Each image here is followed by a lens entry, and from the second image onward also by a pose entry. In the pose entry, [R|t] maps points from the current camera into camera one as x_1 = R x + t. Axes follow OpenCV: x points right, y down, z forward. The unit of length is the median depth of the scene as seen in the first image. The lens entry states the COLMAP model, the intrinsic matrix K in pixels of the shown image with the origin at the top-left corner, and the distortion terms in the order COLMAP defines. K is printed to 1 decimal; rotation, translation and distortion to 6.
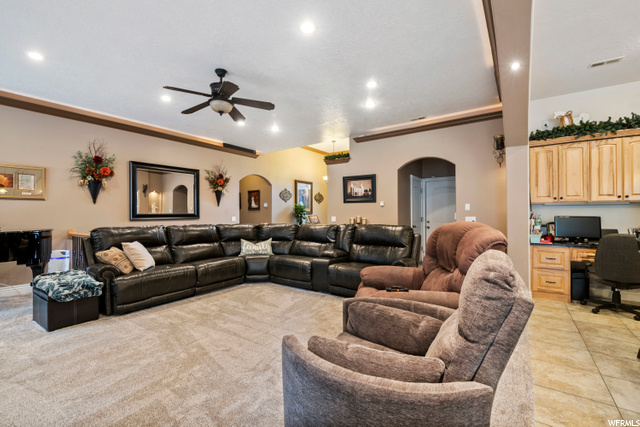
lens RADIAL K [[281.0, 0, 320.2], [0, 281.0, 213.1], [0, 0, 1]] dist [-0.017687, -0.001105]
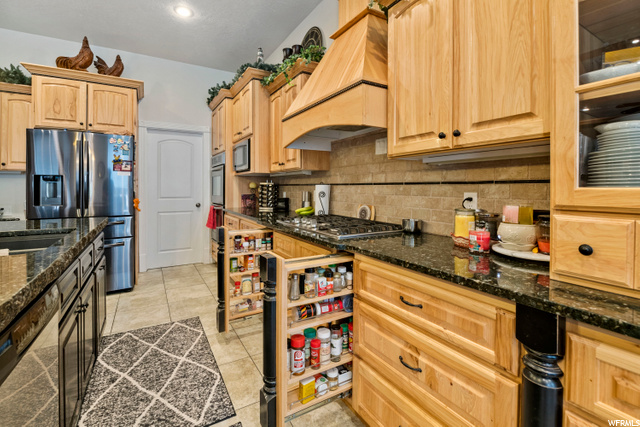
lens RADIAL K [[281.0, 0, 318.9], [0, 281.0, 188.1], [0, 0, 1]] dist [-0.017687, -0.001105]
pose [[0.407305, 0.002849, 0.913288, 0.682298], [-0.008303, 0.999965, 0.000584, 0.002707], [-0.913254, -0.007821, 0.407315, -0.180693]]
